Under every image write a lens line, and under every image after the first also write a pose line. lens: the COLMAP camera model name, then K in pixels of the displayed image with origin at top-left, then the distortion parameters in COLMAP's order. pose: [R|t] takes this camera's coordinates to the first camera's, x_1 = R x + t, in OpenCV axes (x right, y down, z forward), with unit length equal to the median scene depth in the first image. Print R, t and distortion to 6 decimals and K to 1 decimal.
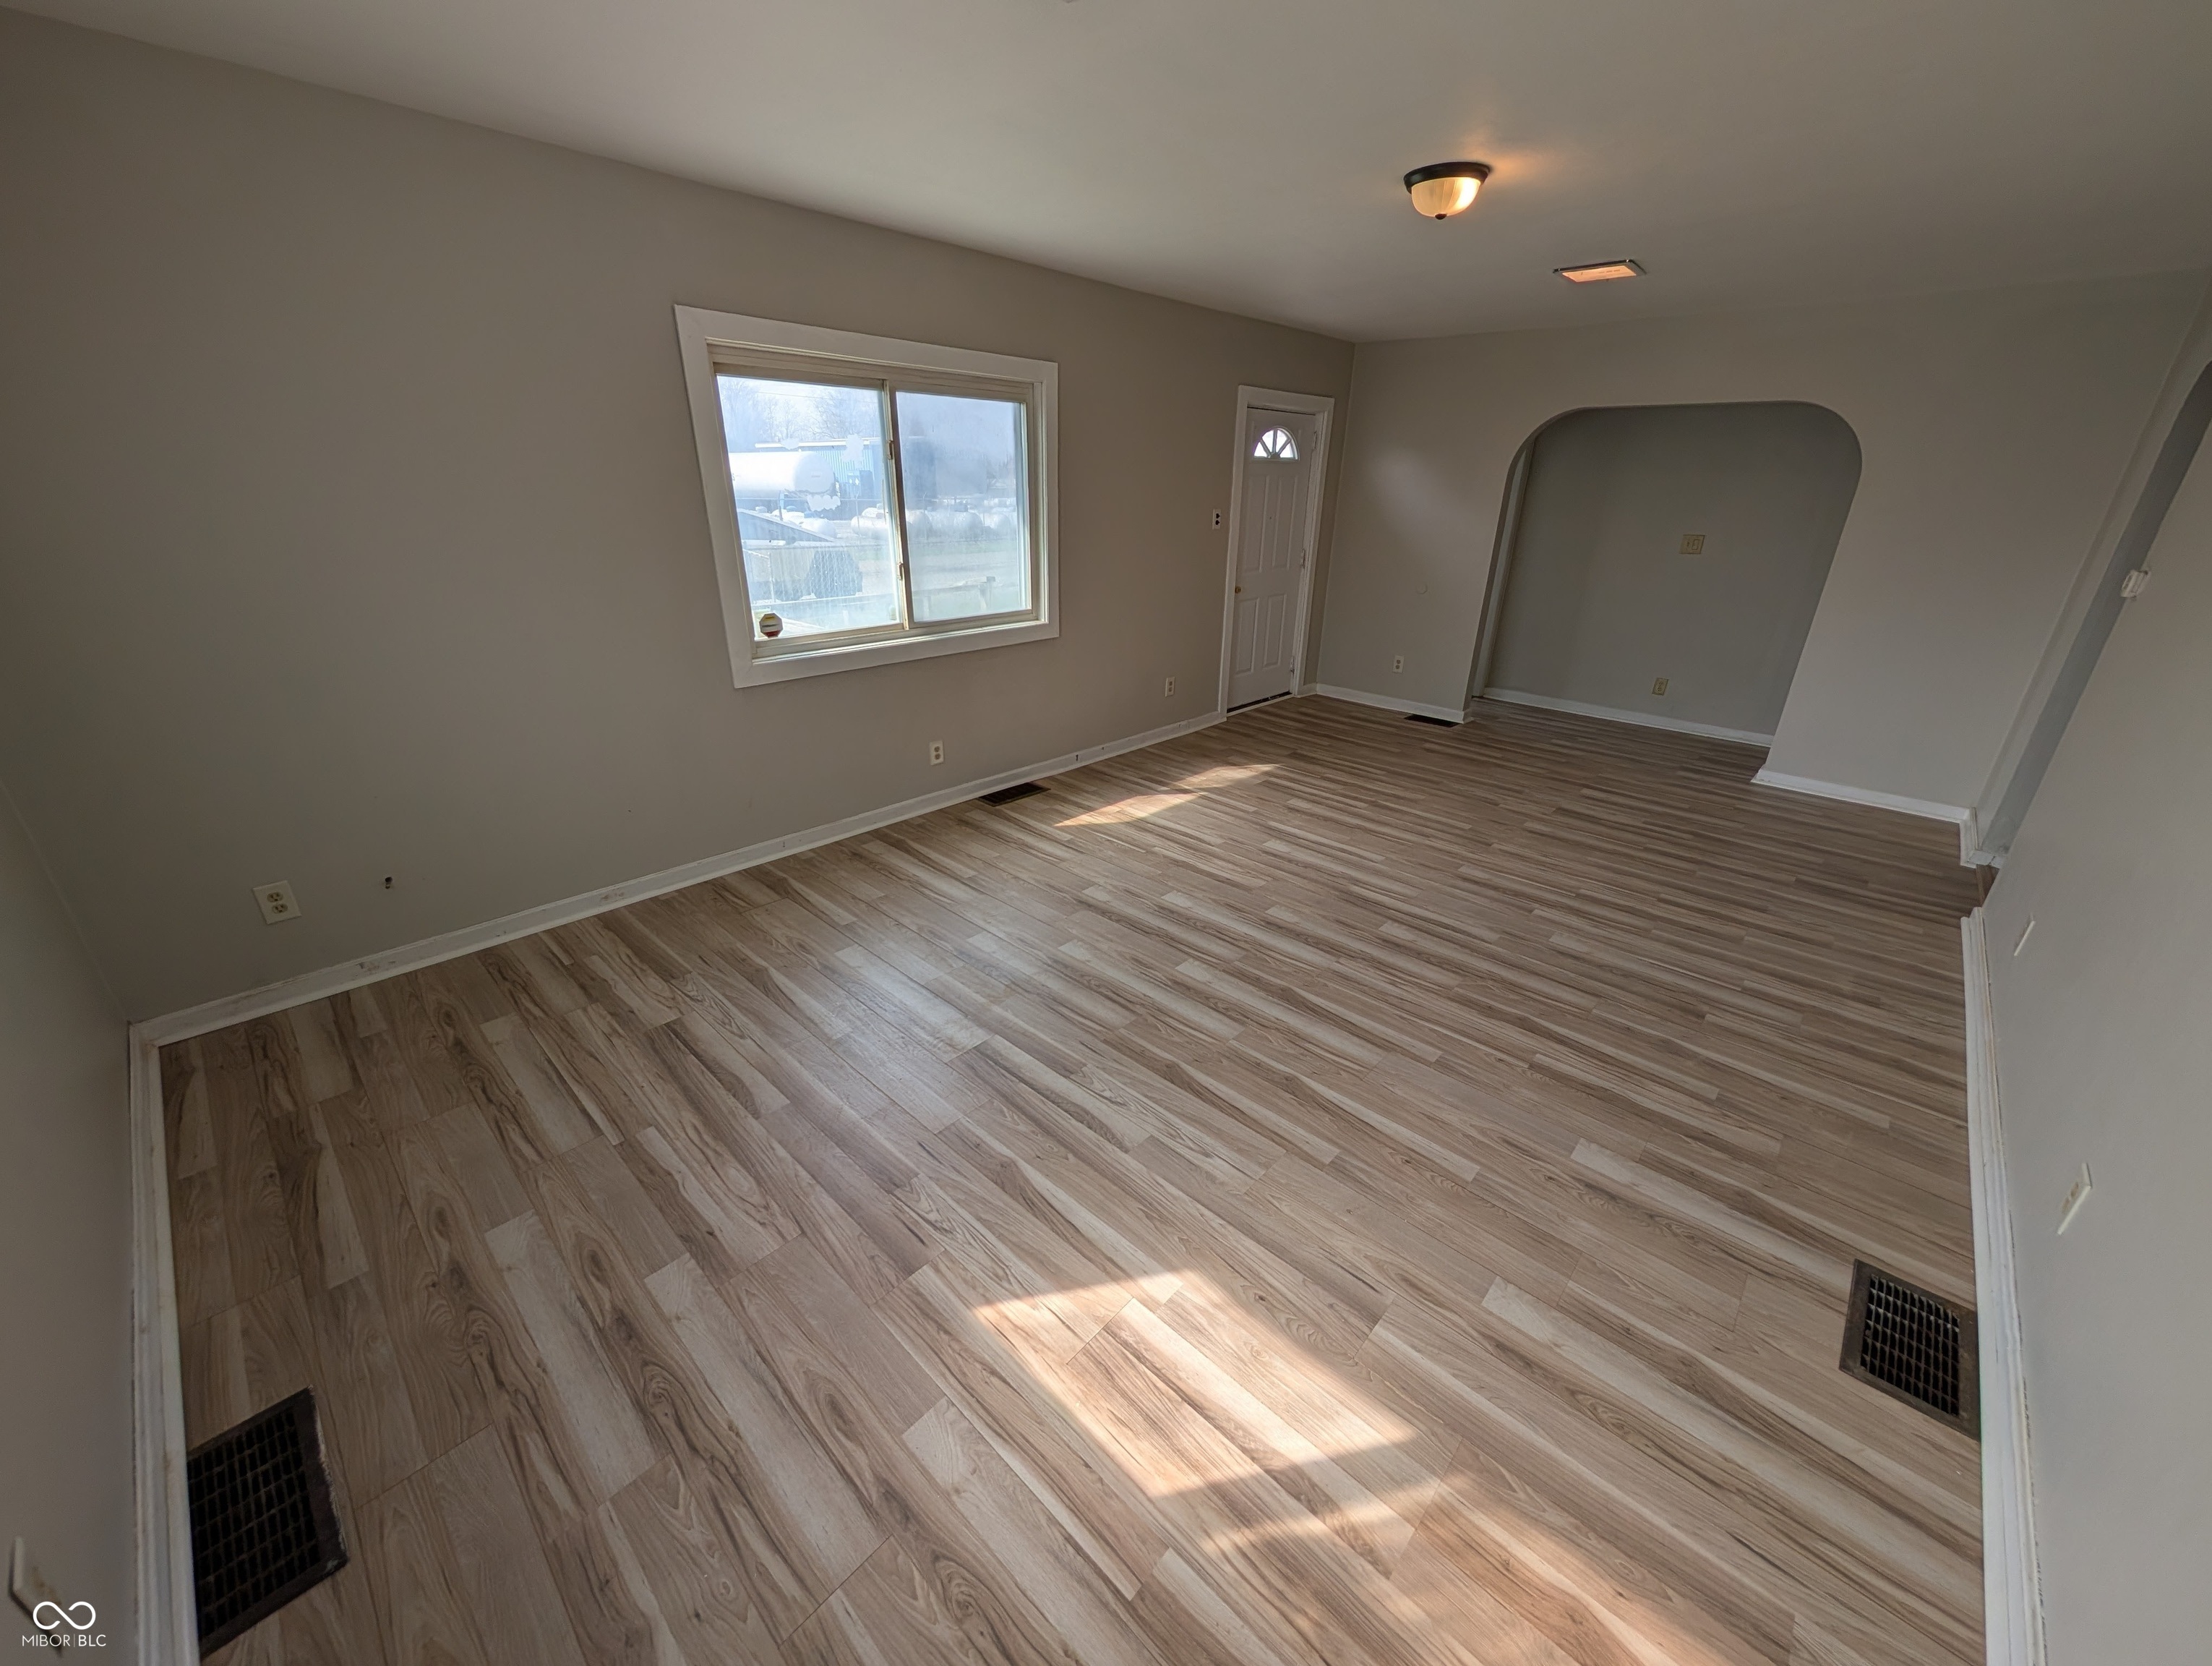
lens RADIAL K [[842.0, 0, 1109.2], [0, 842.0, 827.7], [0, 0, 1]] dist [-0.002289, -0.000008]
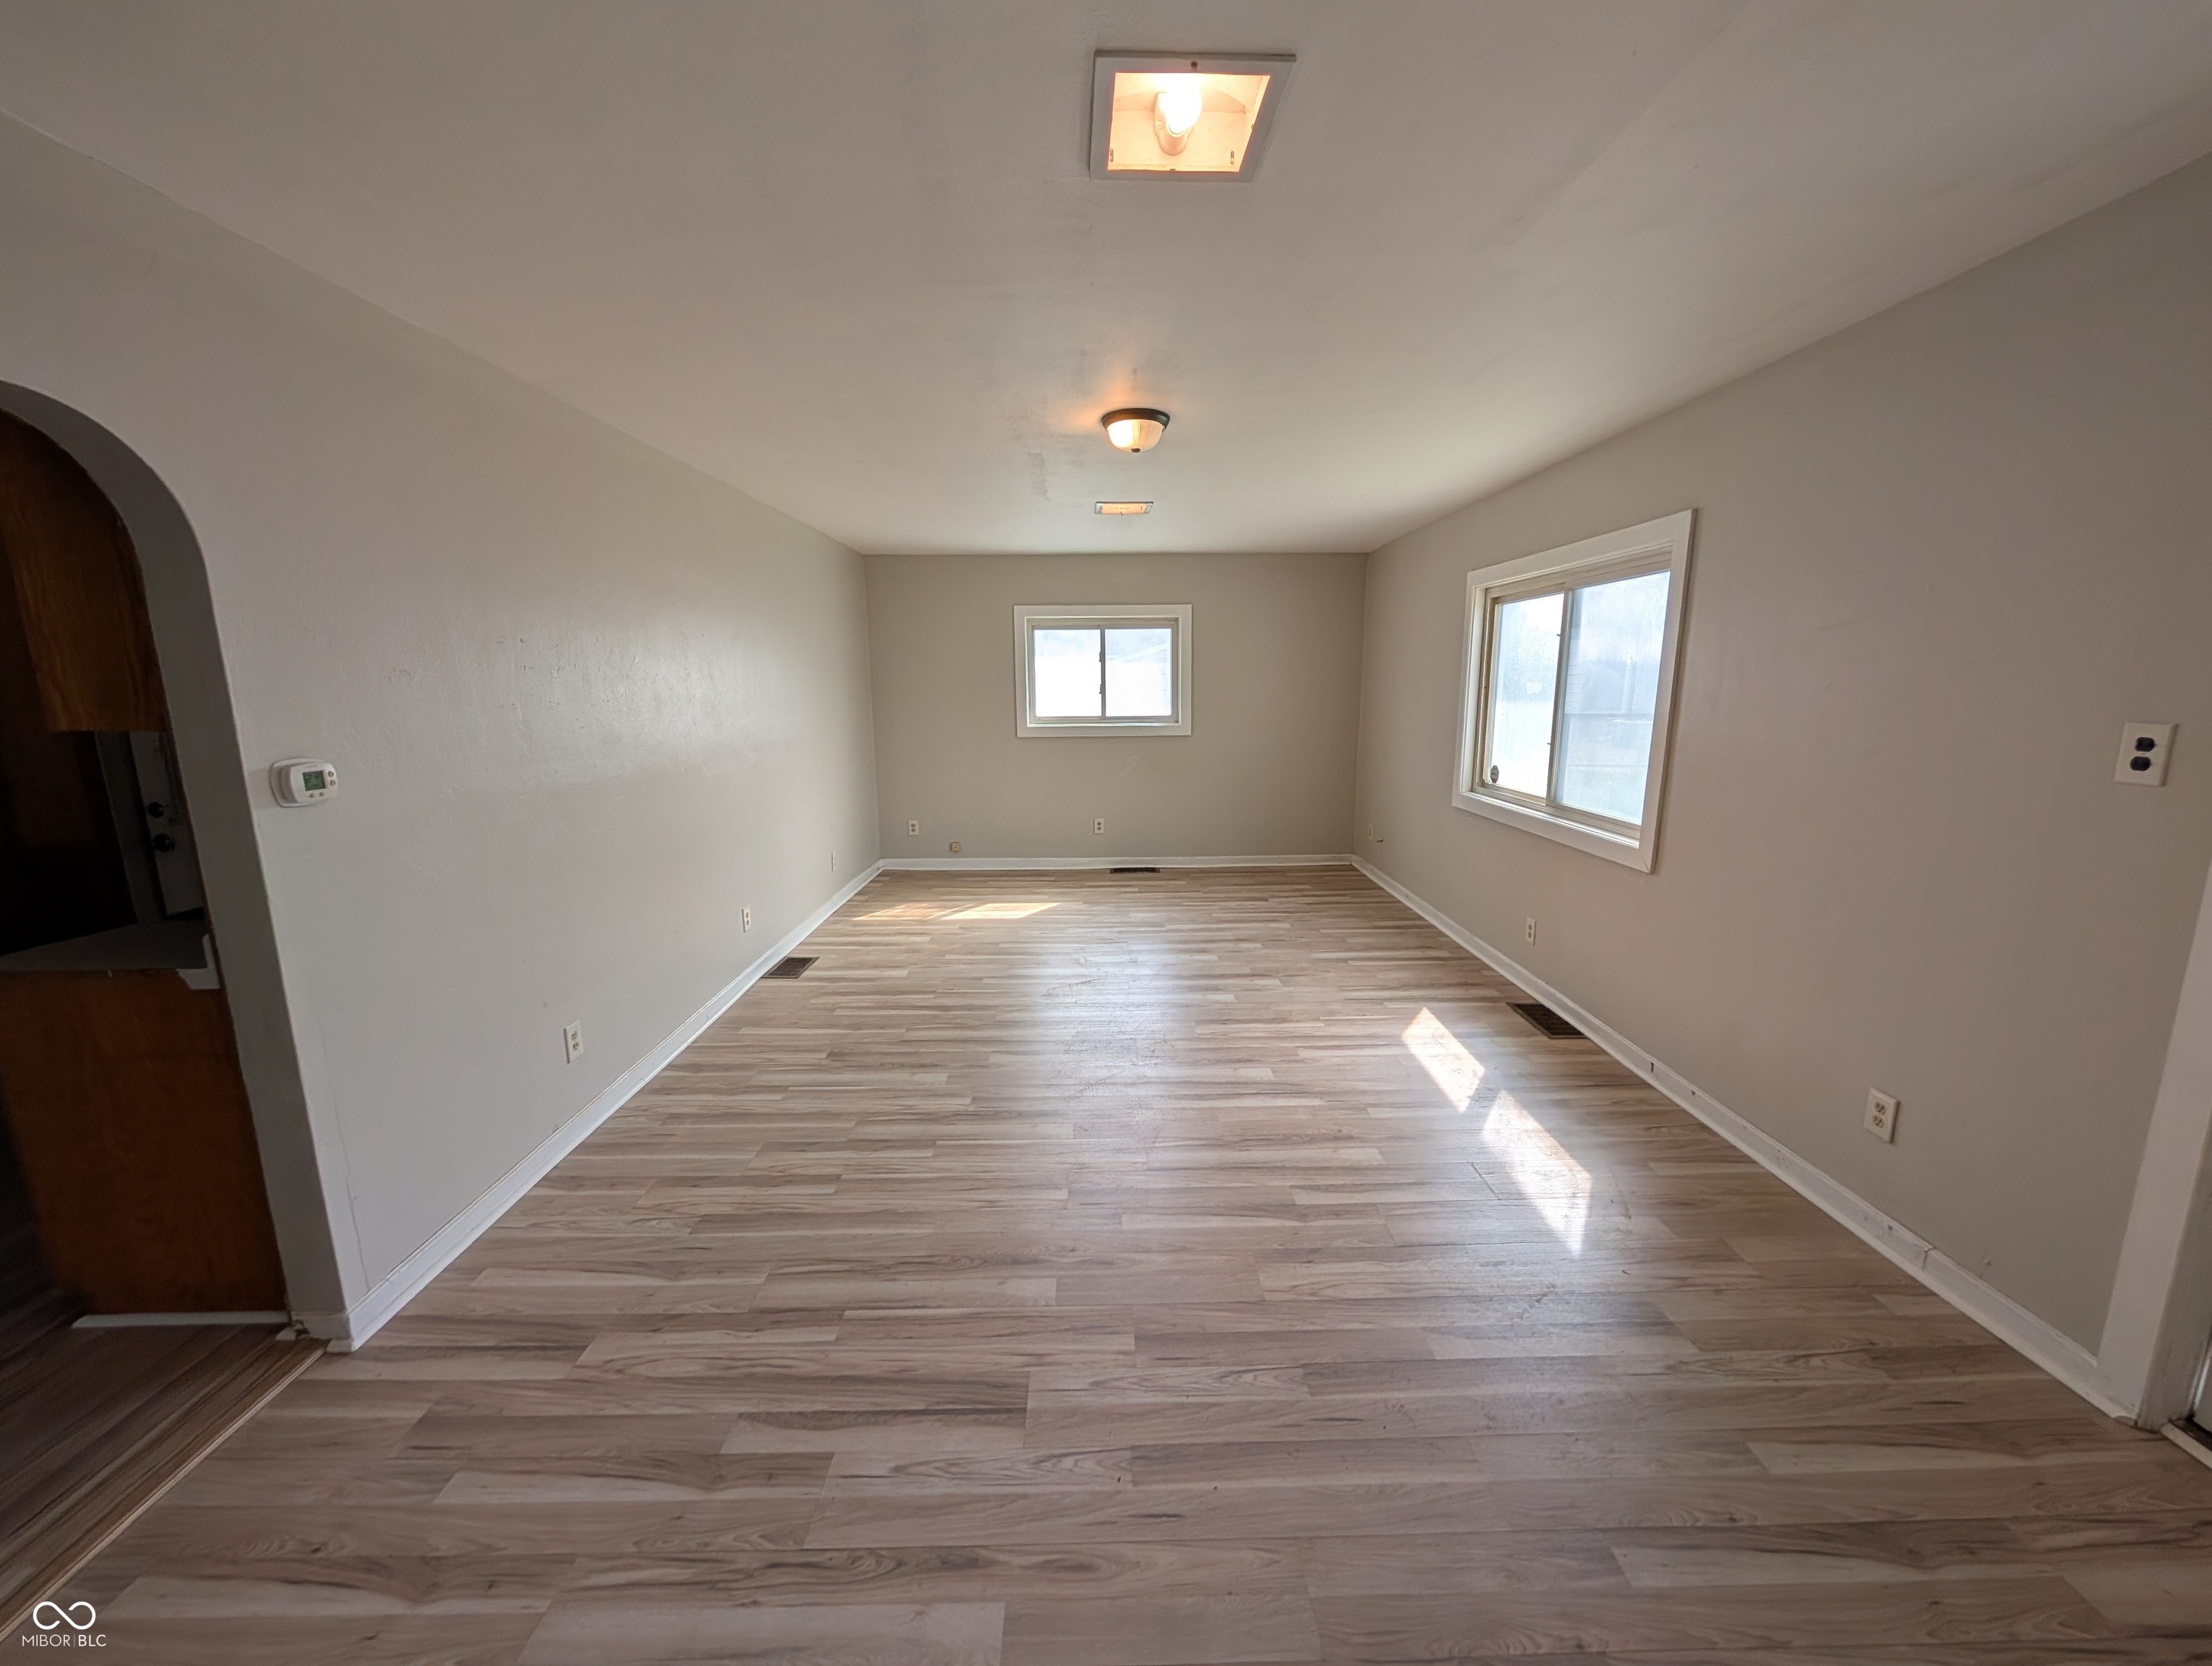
lens RADIAL K [[837.5, 0, 1103.5], [0, 837.5, 834.0], [0, 0, 1]] dist [0.000190, 0.000218]
pose [[-0.724500, 0.115721, -0.679491, 1.065772], [-0.264346, 0.863778, 0.428962, -0.628228], [0.636570, 0.490403, -0.595217, 1.611941]]
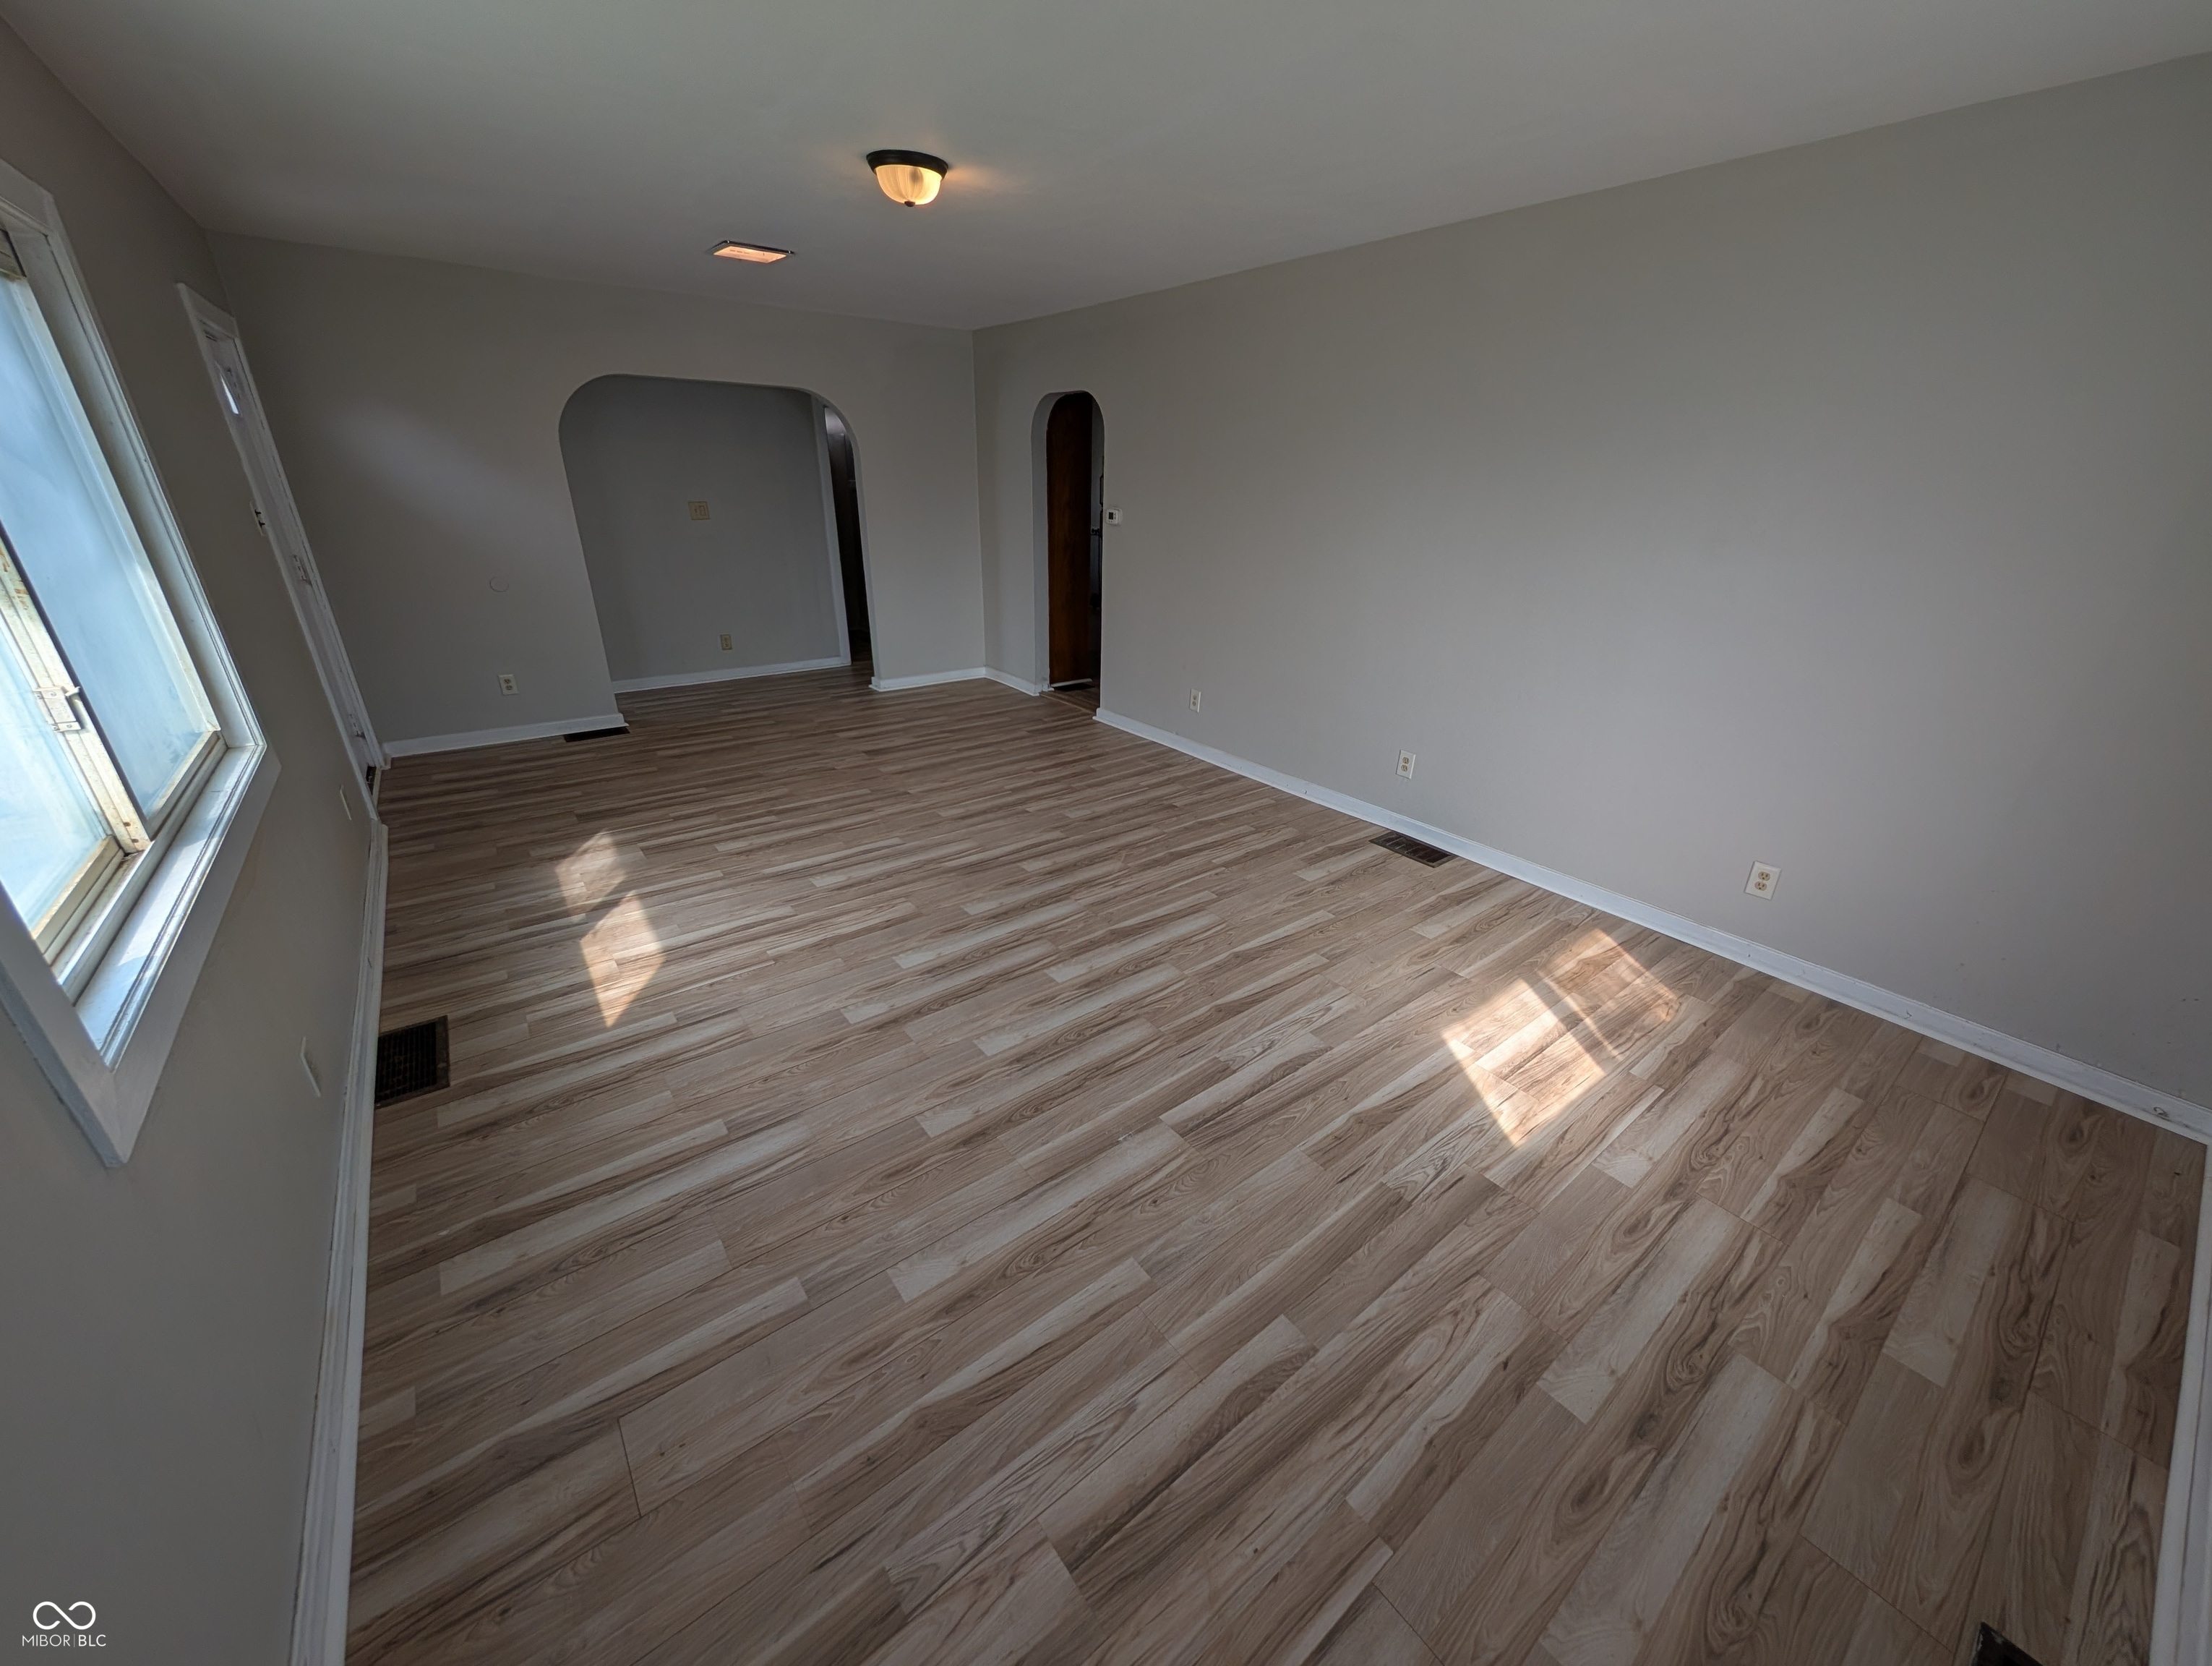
lens RADIAL K [[831.2, 0, 1106.0], [0, 831.2, 833.0], [0, 0, 1]] dist [-0.000976, 0.000081]
pose [[0.166416, -0.409958, 0.896794, -0.648311], [0.358747, 0.872321, 0.332199, -0.260355], [-0.918480, 0.266439, 0.292240, 0.582399]]
